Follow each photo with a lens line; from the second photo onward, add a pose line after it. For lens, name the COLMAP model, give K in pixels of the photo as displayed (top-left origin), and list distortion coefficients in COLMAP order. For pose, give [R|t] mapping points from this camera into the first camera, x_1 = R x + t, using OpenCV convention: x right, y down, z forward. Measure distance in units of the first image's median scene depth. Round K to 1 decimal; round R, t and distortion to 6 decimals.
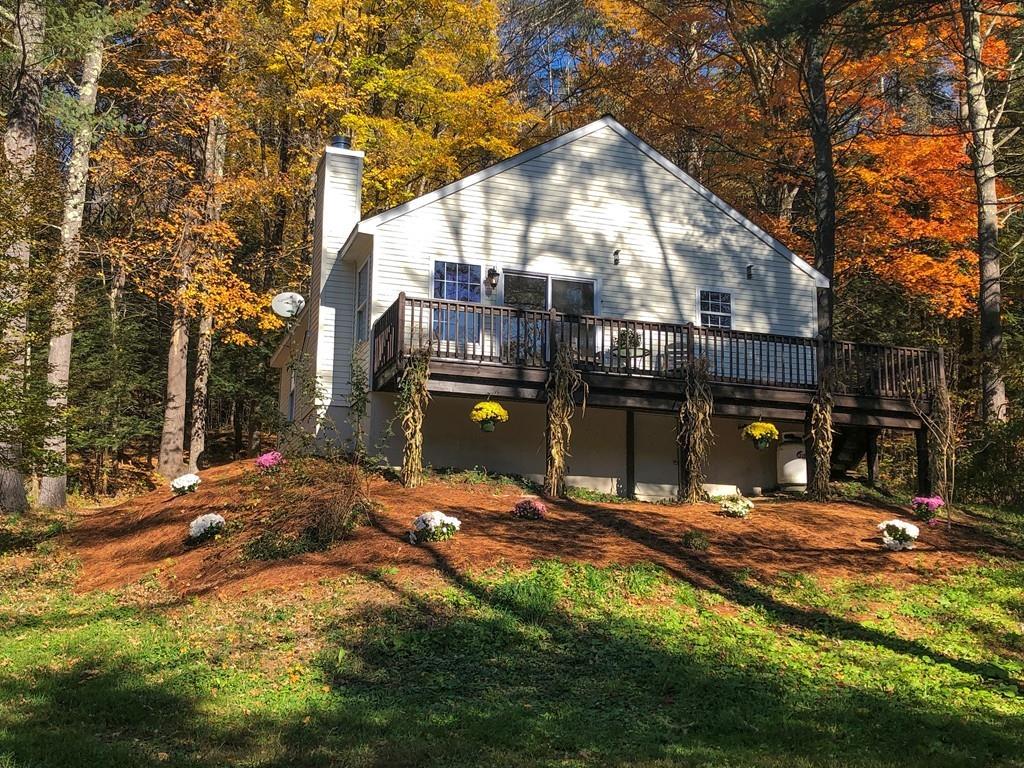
lens RADIAL K [[842.7, 0, 485.5], [0, 842.7, 375.2], [0, 0, 1]] dist [0.051911, -0.053307]
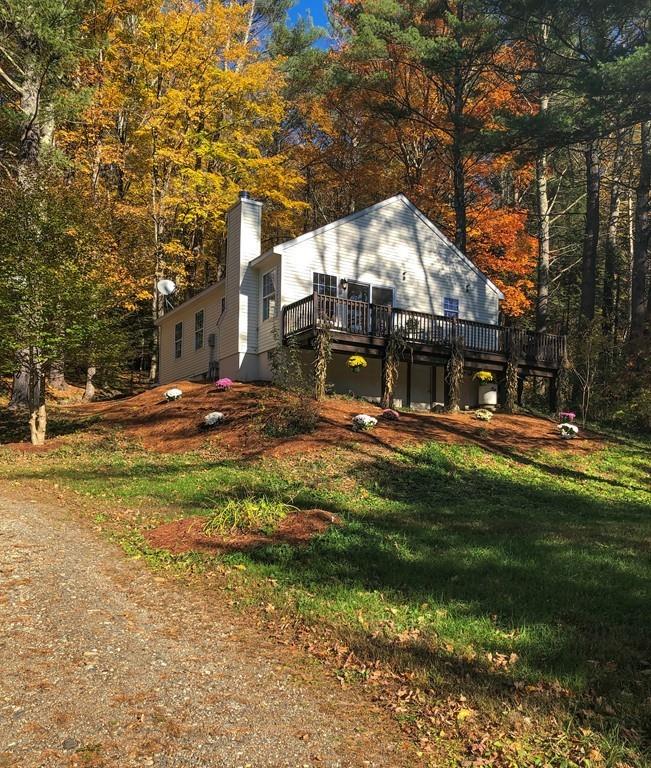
lens RADIAL K [[497.3, 0, 325.5], [0, 497.3, 384.0], [0, 0, 1]] dist [0.002475, 0.000885]
pose [[0.988594, 0.032024, 0.147162, -0.167361], [-0.045859, 0.994739, 0.091602, -0.001688], [-0.143454, -0.097306, 0.984862, -0.035864]]
